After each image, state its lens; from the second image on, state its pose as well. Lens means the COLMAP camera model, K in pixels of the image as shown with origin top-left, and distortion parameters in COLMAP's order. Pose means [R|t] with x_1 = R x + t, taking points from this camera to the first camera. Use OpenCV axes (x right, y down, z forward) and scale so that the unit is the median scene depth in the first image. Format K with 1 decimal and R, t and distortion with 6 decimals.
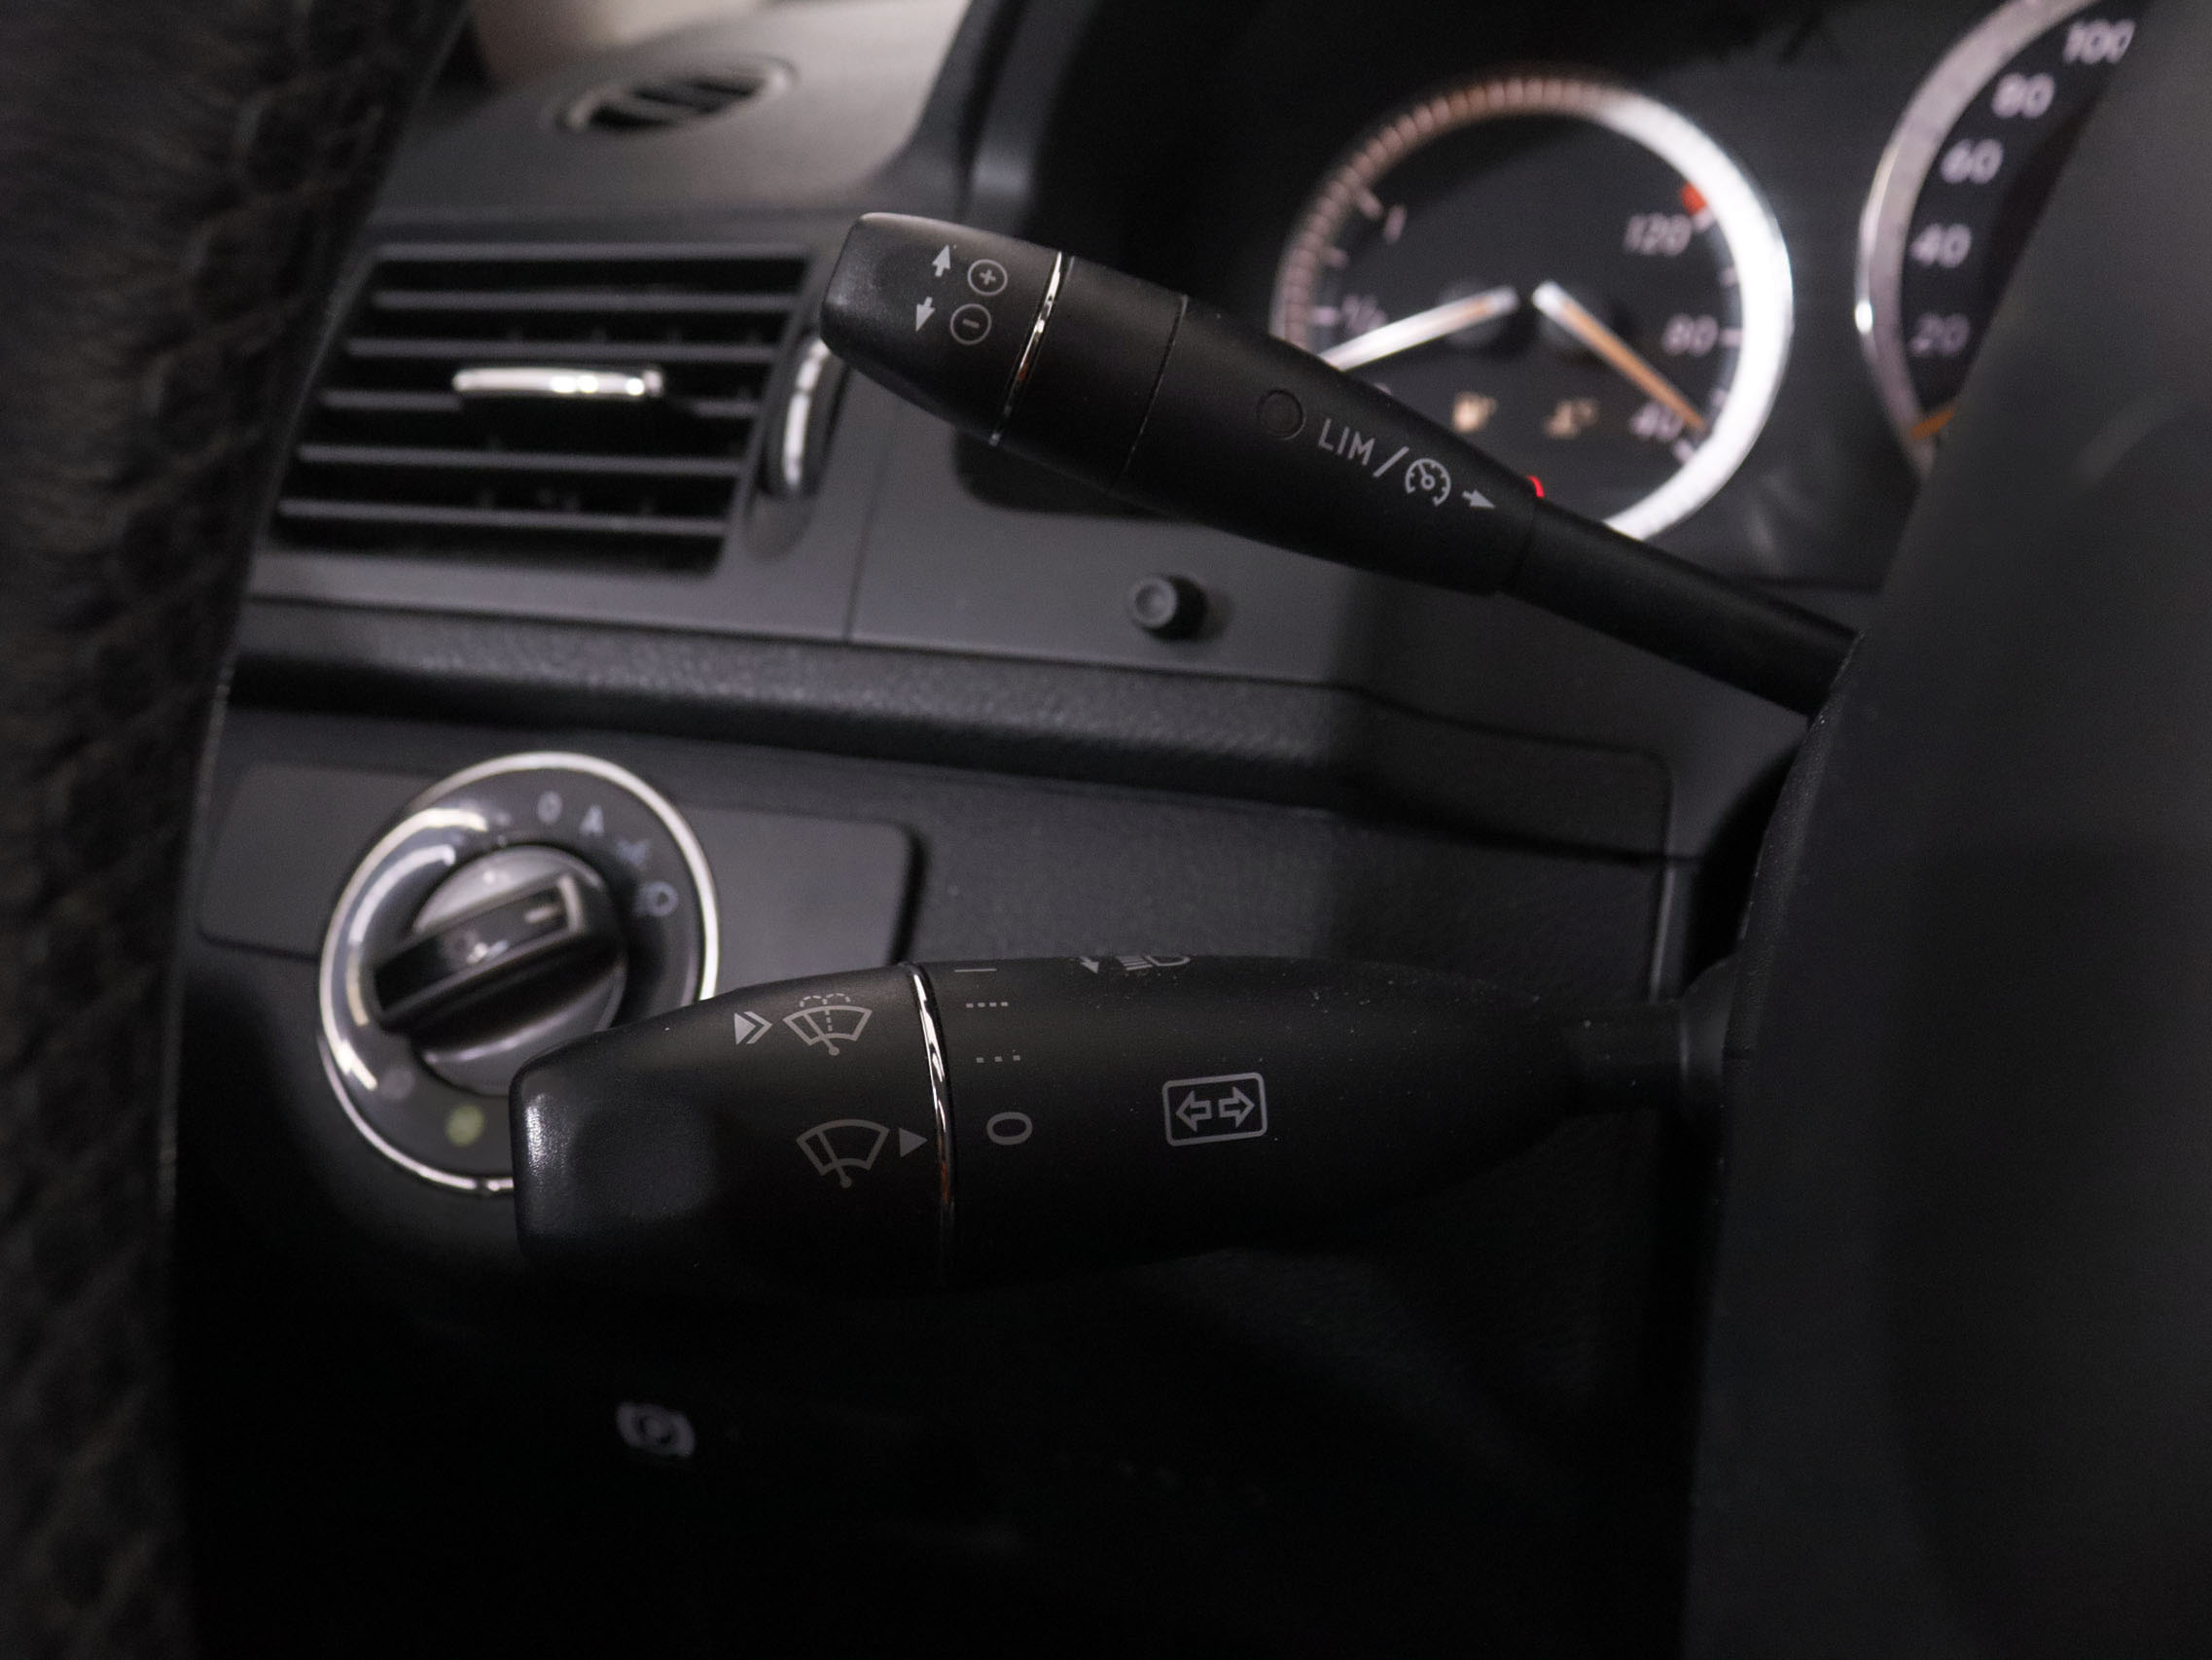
lens RADIAL K [[2015.1, 0, 1106.0], [0, 2015.1, 830.0], [0, 0, 1]] dist [-0.200183, 0.211128]
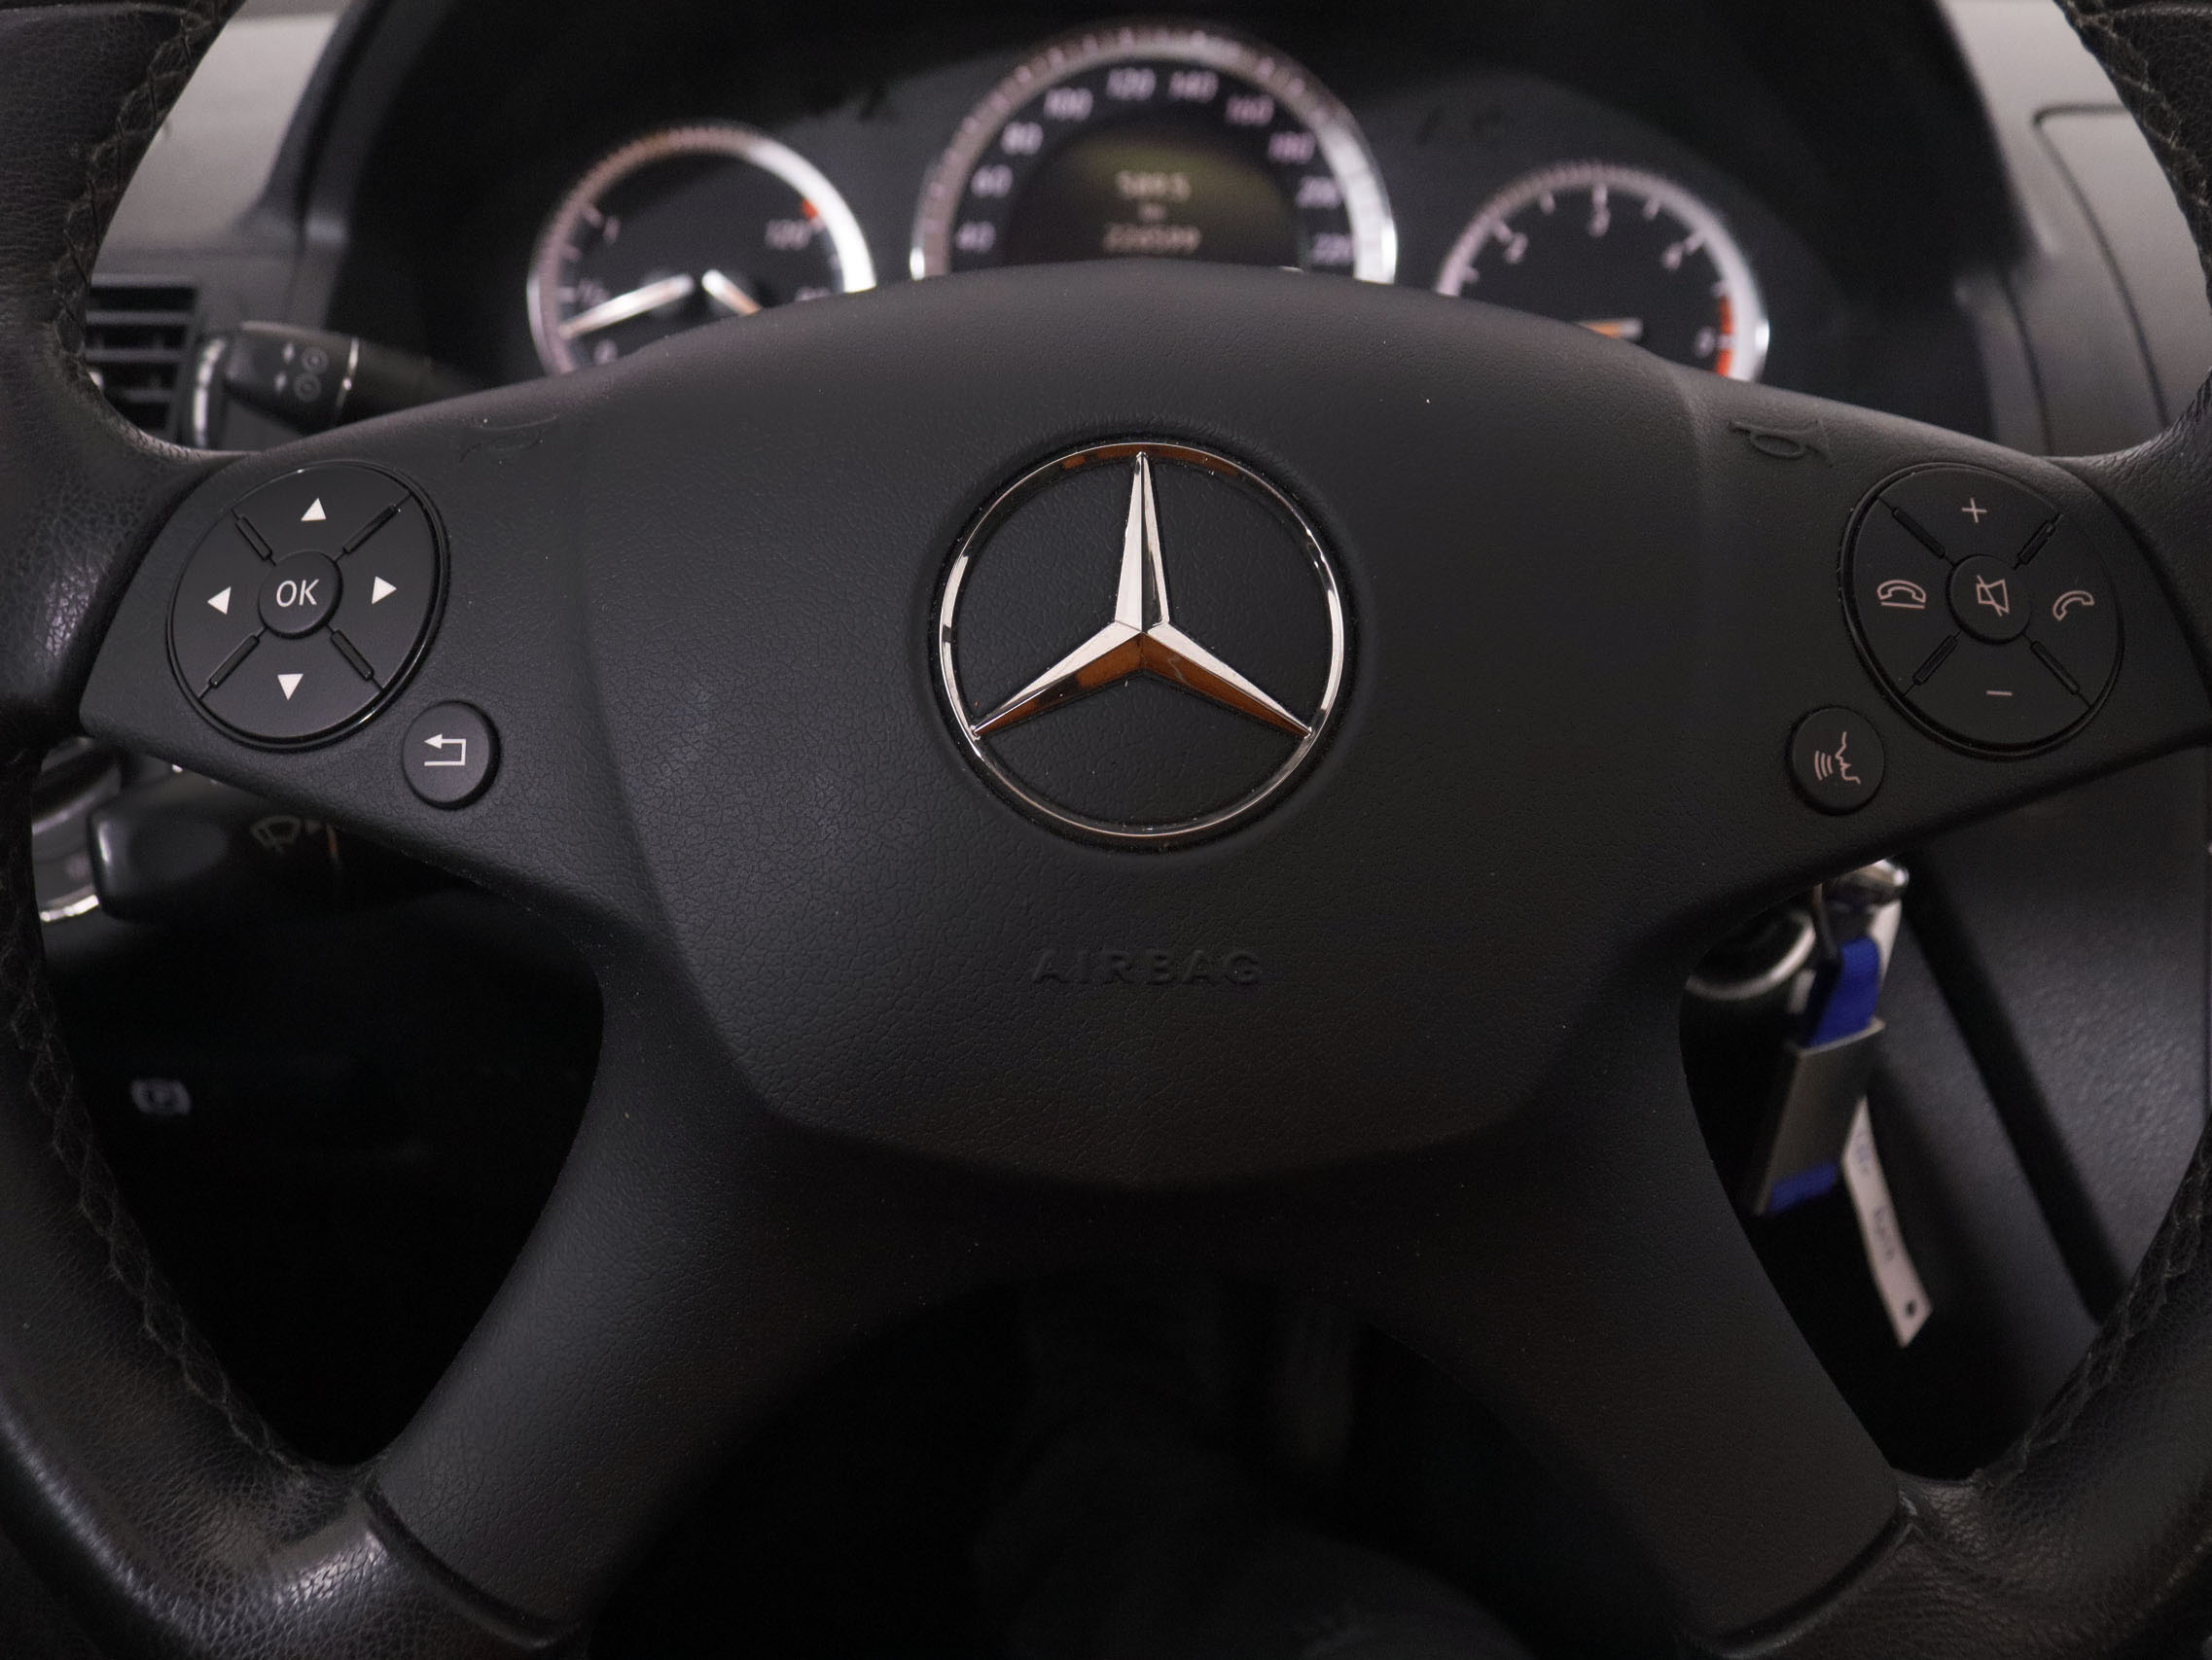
lens RADIAL K [[2015.1, 0, 1106.0], [0, 2015.1, 830.0], [0, 0, 1]] dist [-0.200183, 0.211128]
pose [[0.956346, -0.090372, 0.277914, 0.056531], [0.067867, 0.993665, 0.089580, 0.028131], [-0.284248, -0.066808, 0.956420, -0.542366]]
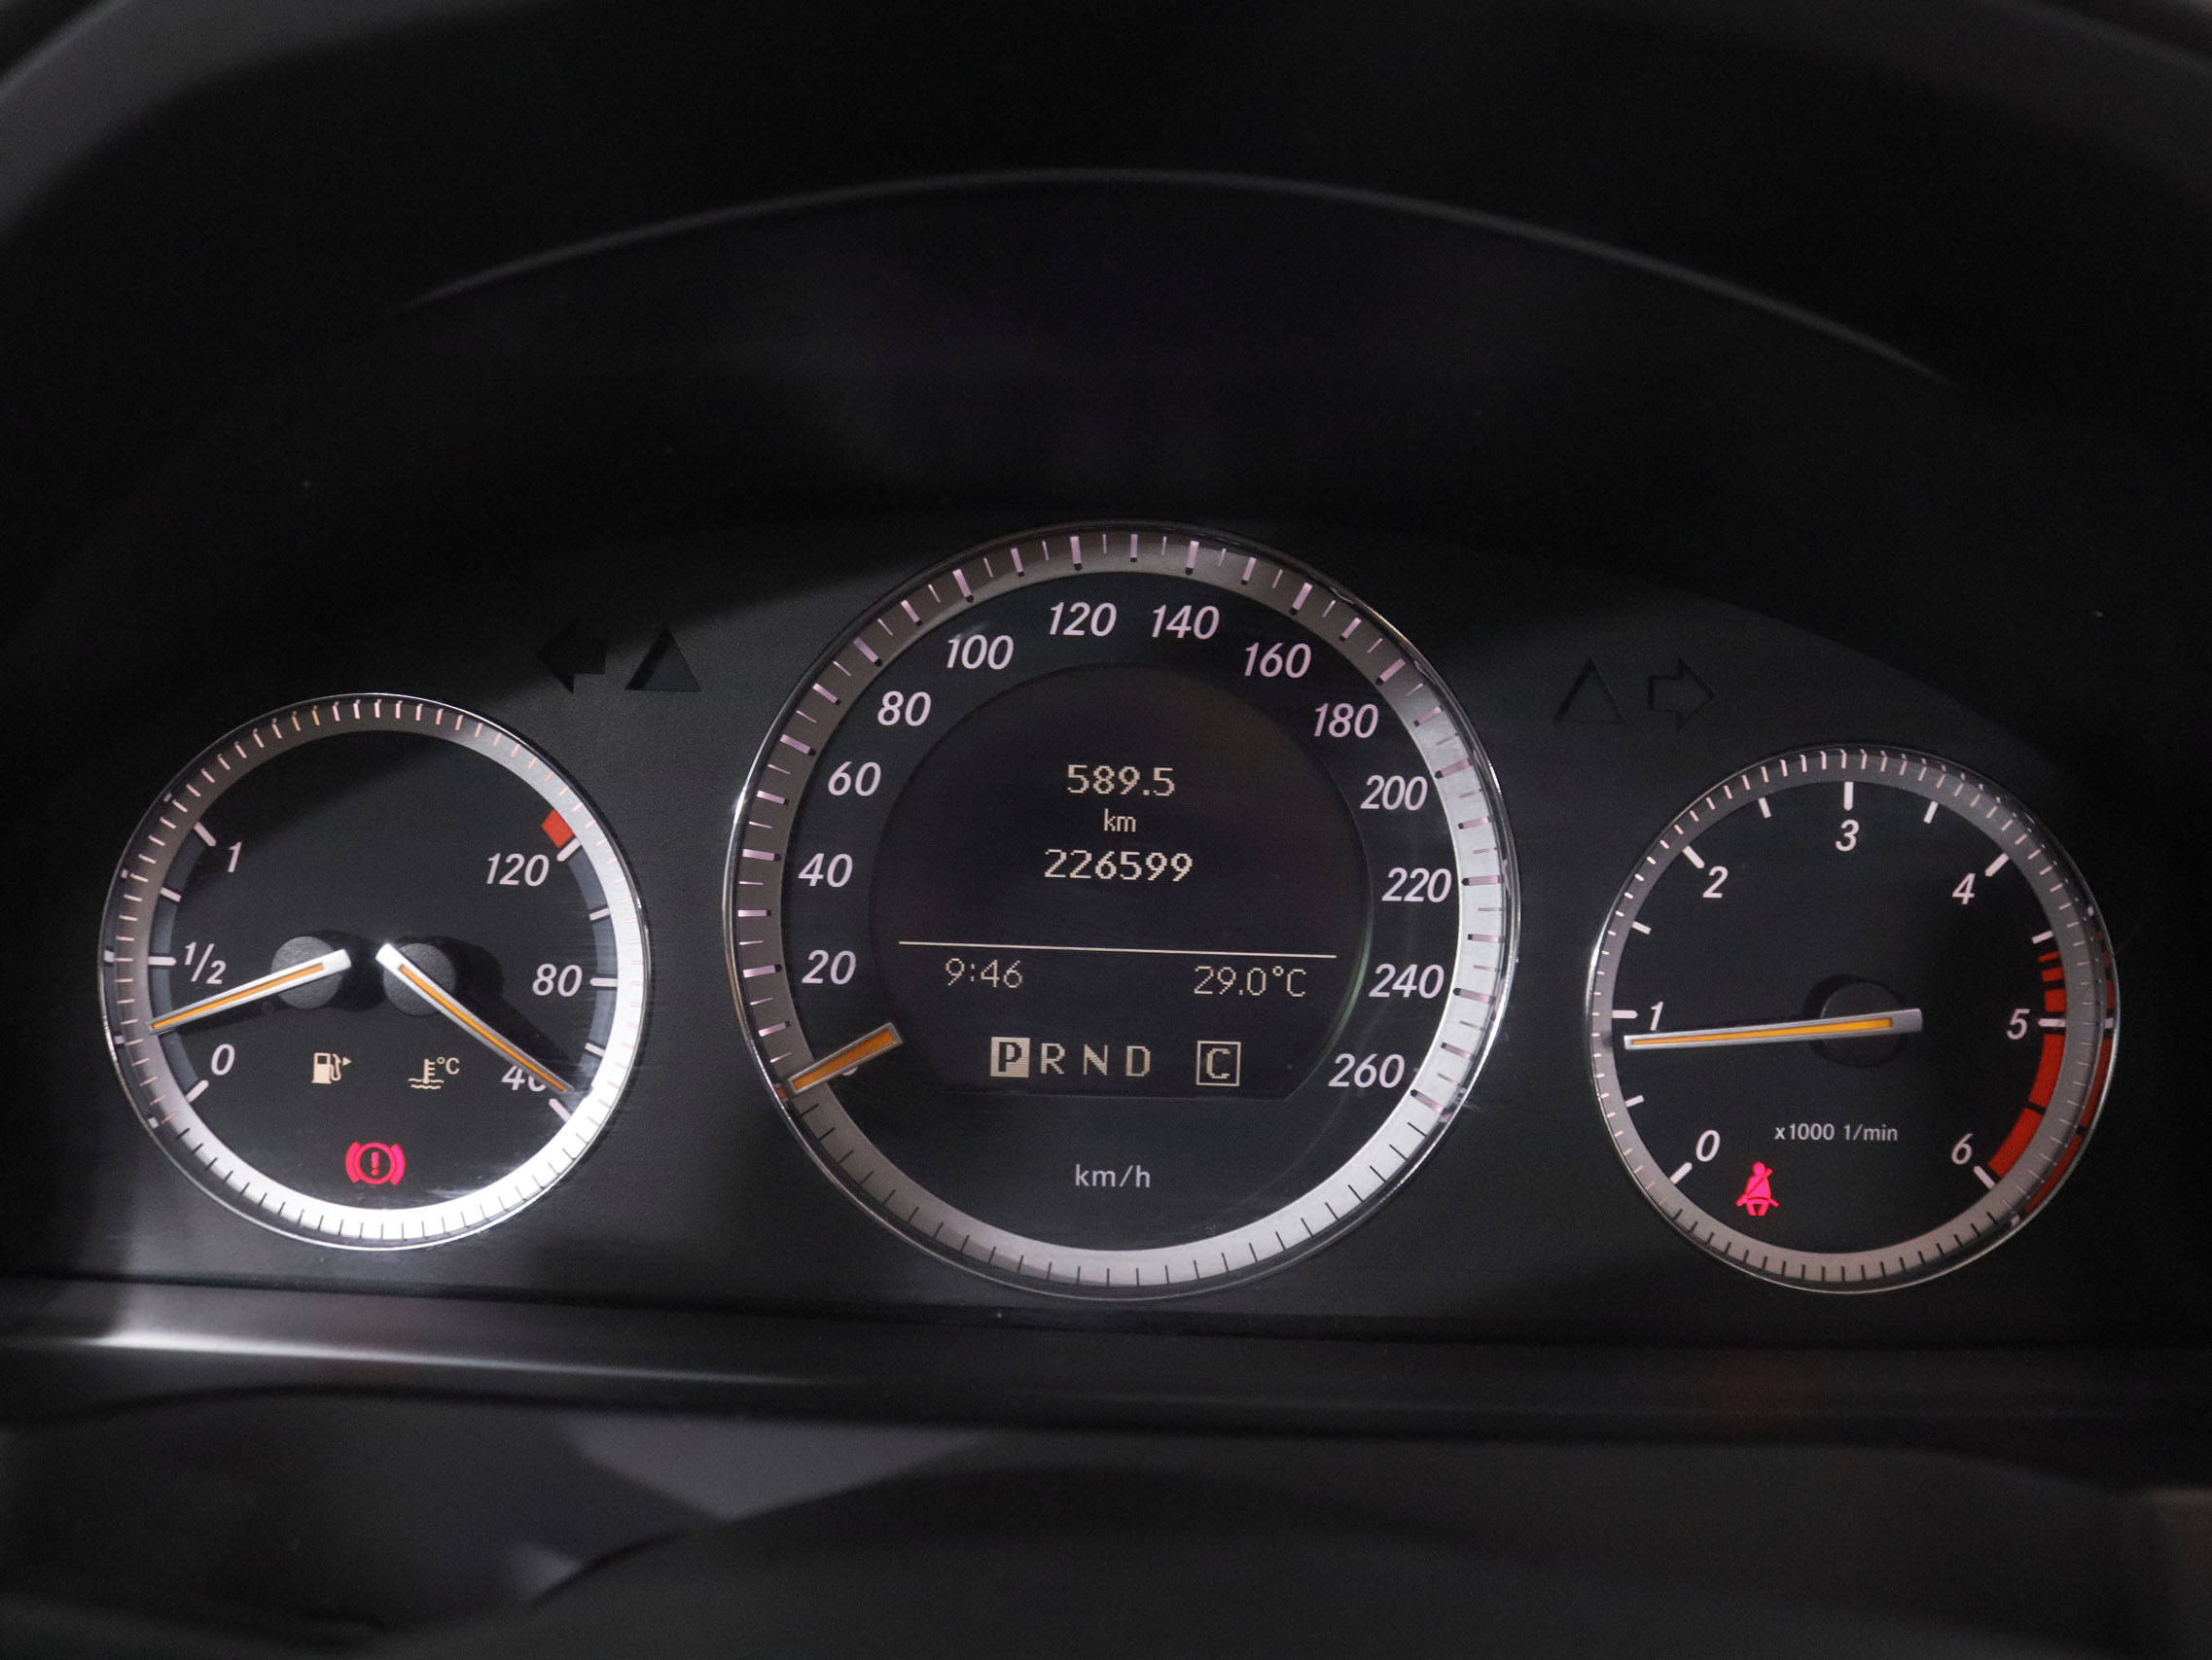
lens RADIAL K [[2015.1, 0, 1106.0], [0, 2015.1, 830.0], [0, 0, 1]] dist [-0.200183, 0.211128]
pose [[0.950096, -0.051583, 0.307662, 0.263651], [0.075863, 0.994832, -0.067478, -0.244683], [-0.302592, 0.087451, 0.949100, 0.051851]]
